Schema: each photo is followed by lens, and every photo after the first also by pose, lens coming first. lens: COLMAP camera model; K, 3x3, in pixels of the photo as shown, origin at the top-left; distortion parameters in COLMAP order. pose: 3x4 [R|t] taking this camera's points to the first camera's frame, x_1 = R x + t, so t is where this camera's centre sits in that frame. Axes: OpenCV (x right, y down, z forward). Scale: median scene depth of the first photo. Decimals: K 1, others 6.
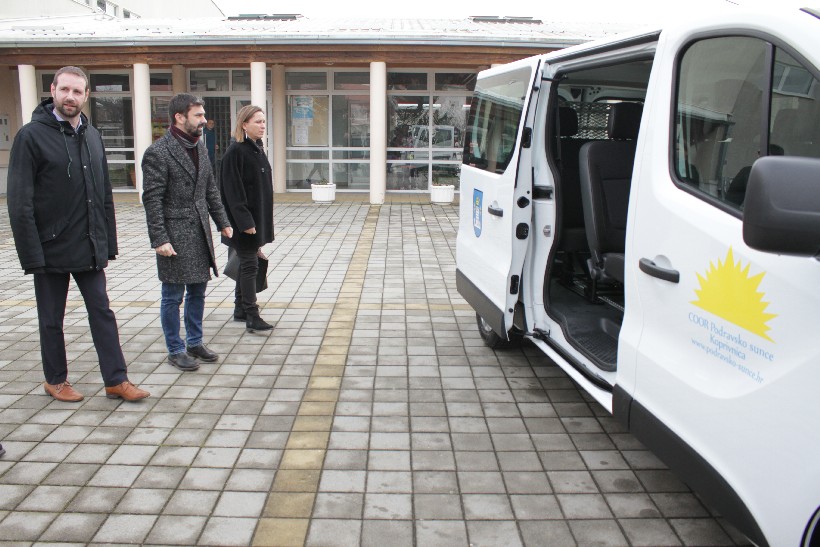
lens RADIAL K [[684.4, 0, 401.7], [0, 684.4, 272.5], [0, 0, 1]] dist [-0.175541, 0.165163]
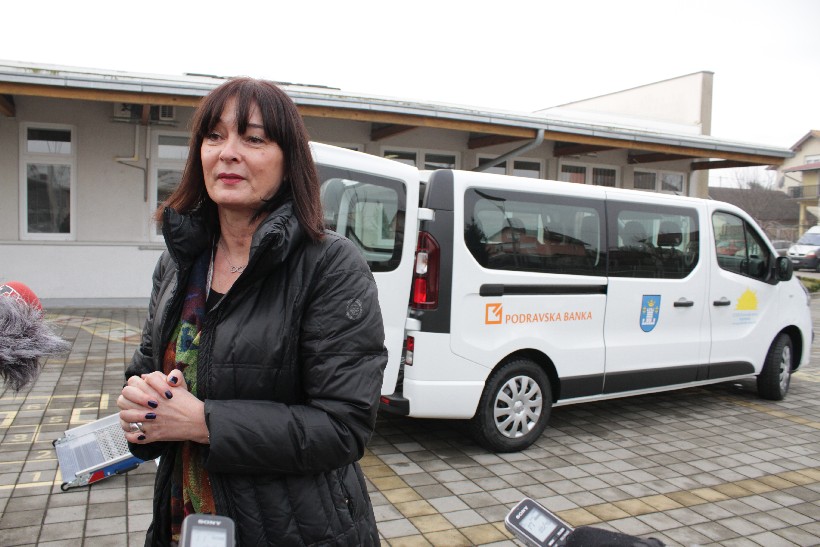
lens RADIAL K [[684.4, 0, 401.7], [0, 684.4, 272.5], [0, 0, 1]] dist [-0.175541, 0.165163]
pose [[-0.382757, -0.089166, 0.919536, -0.852992], [0.140455, 0.978145, 0.153313, -0.399107], [-0.913110, 0.187835, -0.361868, 1.796592]]
